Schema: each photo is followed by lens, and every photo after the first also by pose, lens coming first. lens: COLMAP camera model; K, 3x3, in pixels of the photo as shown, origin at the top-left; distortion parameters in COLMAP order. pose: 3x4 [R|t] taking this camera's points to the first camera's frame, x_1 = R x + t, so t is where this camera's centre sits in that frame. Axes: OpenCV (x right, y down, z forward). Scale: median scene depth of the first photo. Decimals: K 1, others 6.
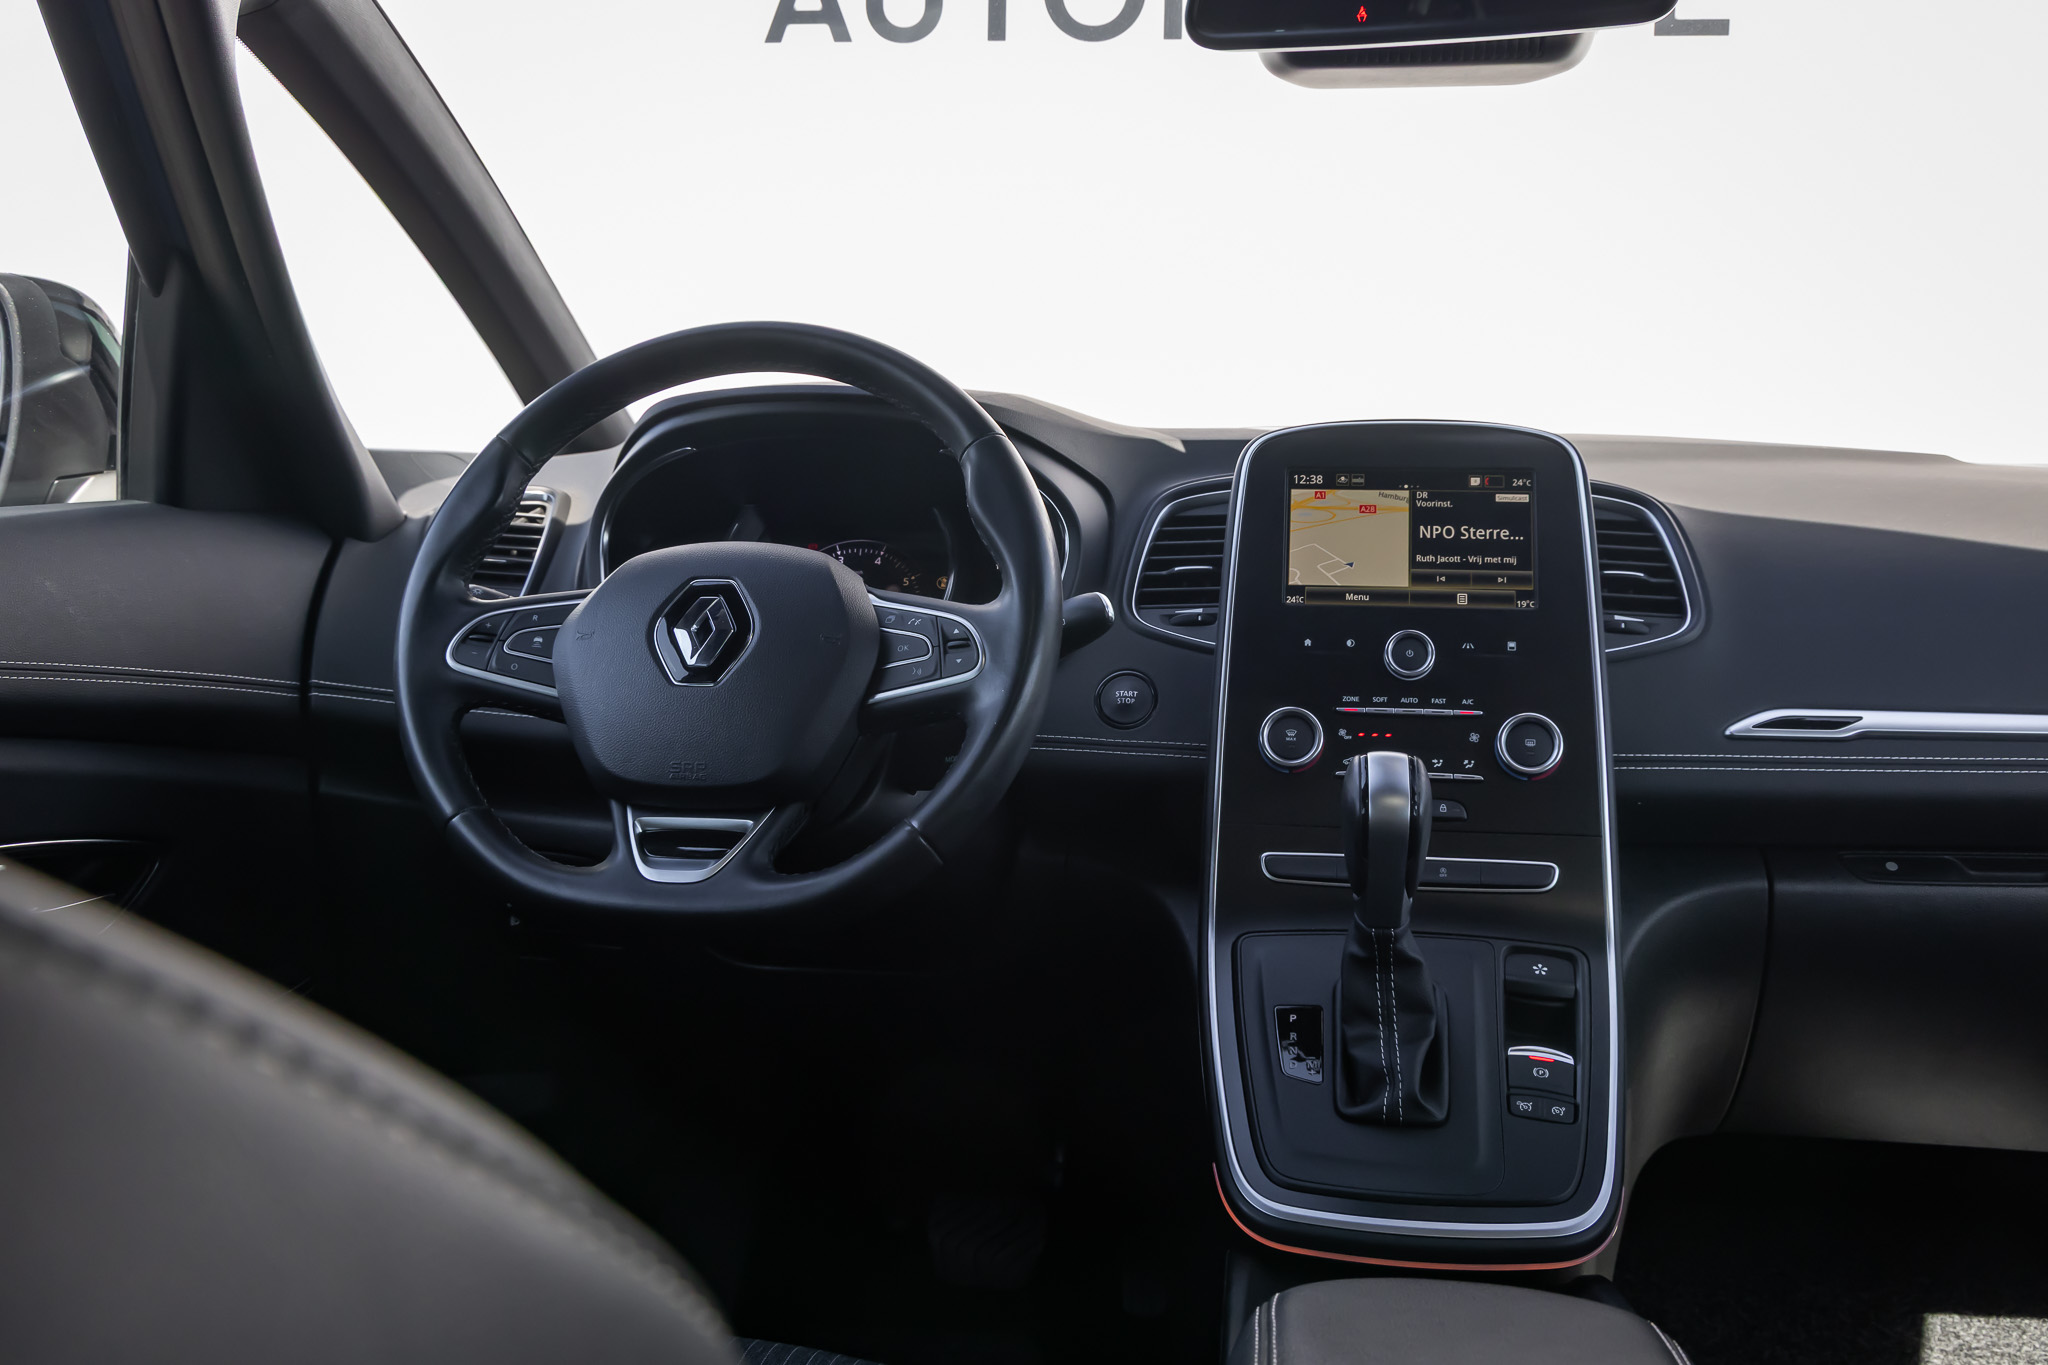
lens RADIAL K [[1867.5, 0, 1032.0], [0, 1867.5, 663.5], [0, 0, 1]] dist [-0.012617, 0.000000]
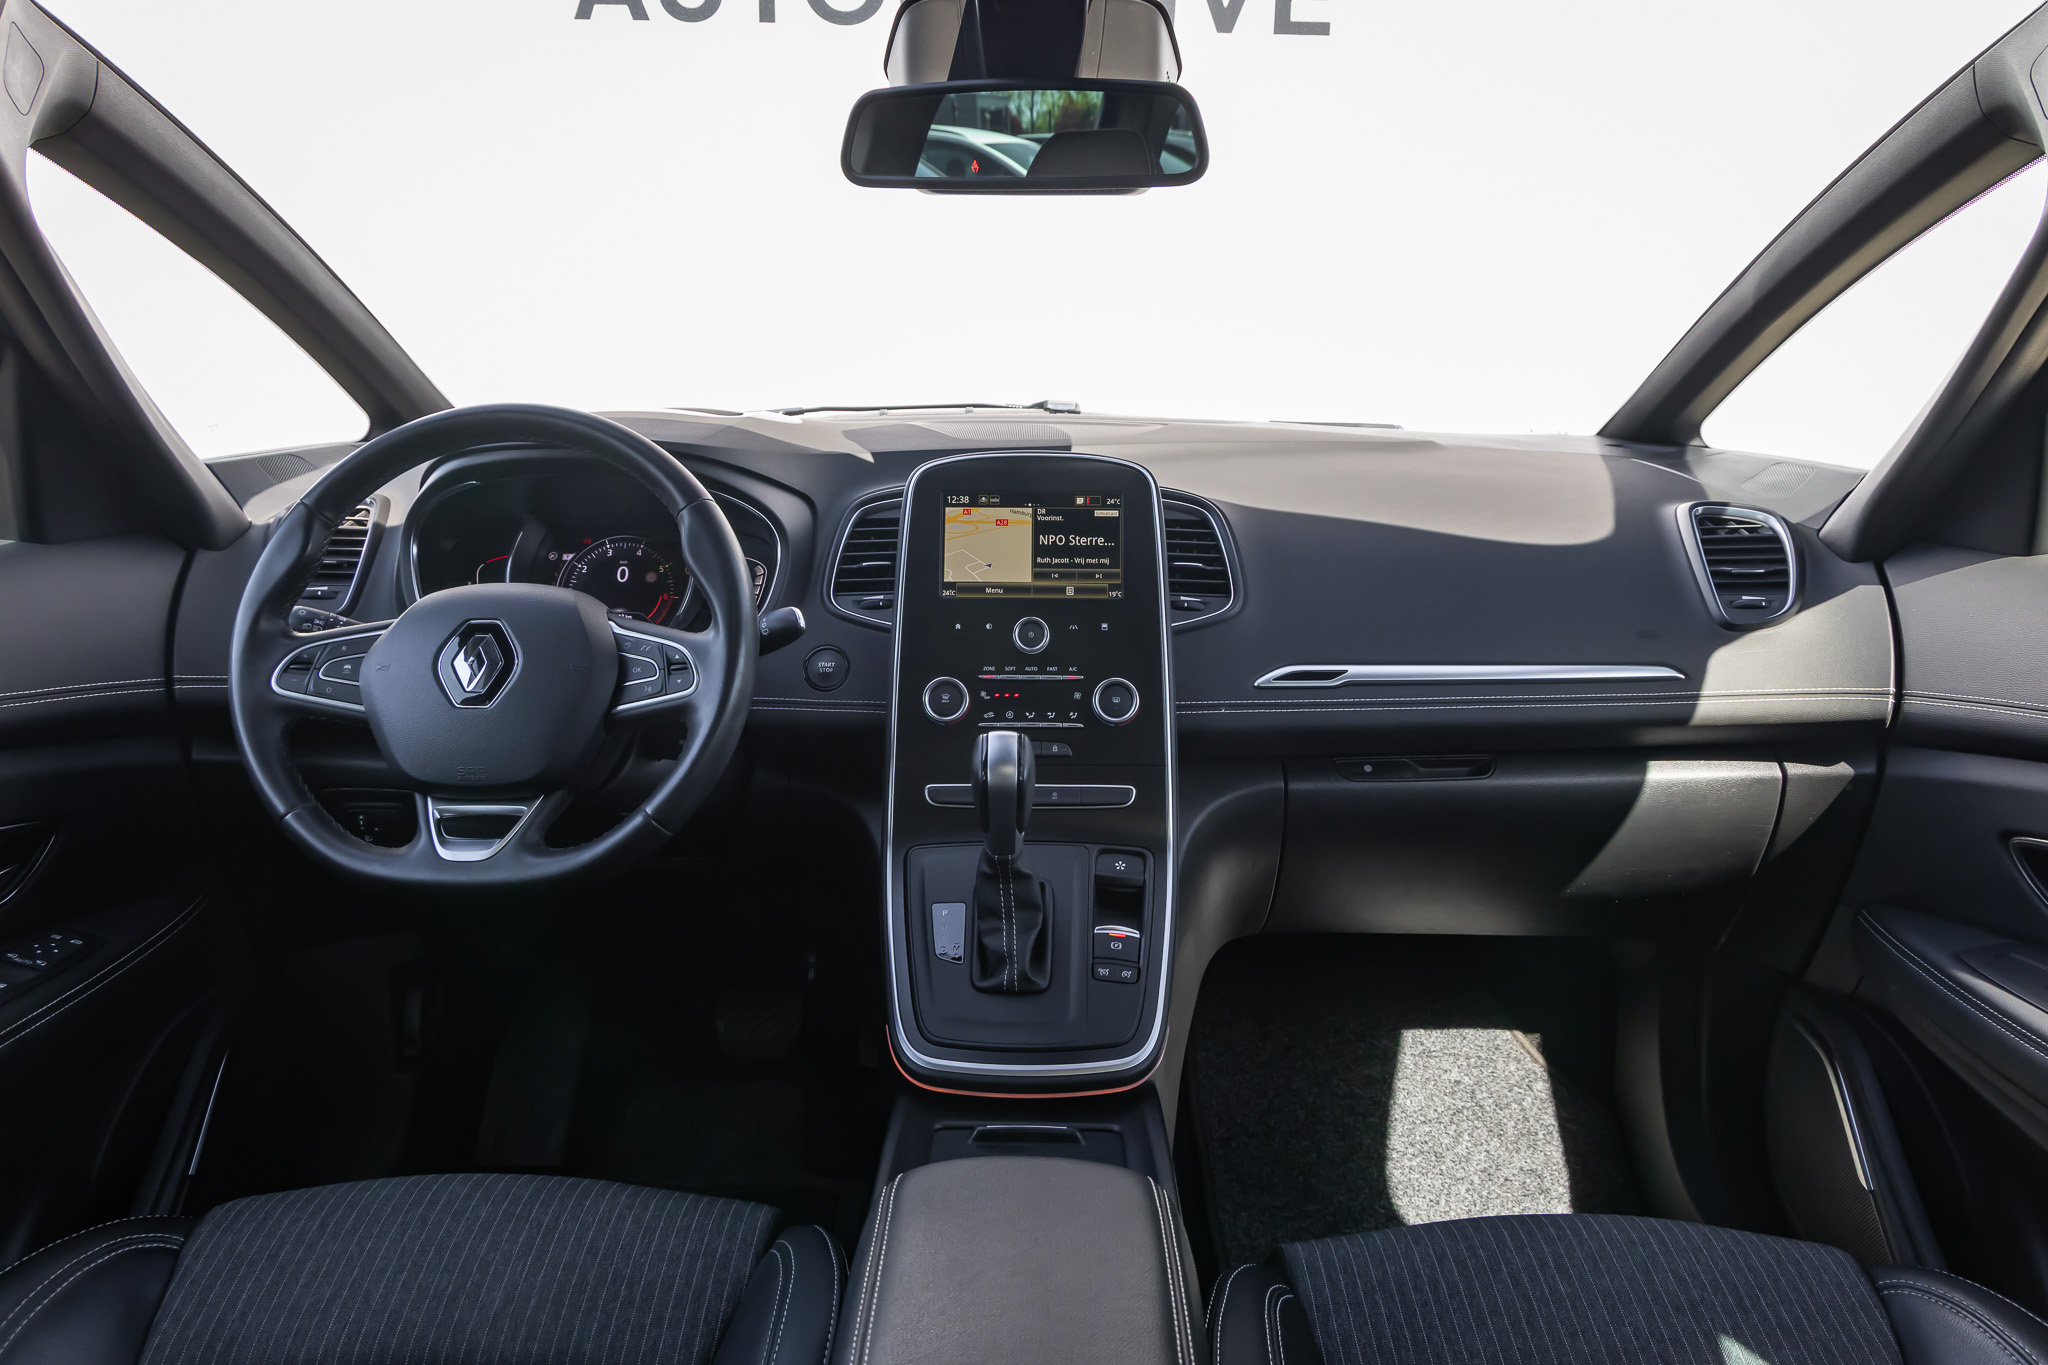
lens RADIAL K [[1386.3, 0, 1041.7], [0, 1386.3, 693.2], [0, 0, 1]] dist [-0.011007, 0.004068]
pose [[0.989057, -0.038771, 0.142351, 0.064871], [0.017188, 0.988563, 0.149827, -0.117282], [-0.146532, -0.145741, 0.978411, -0.002118]]
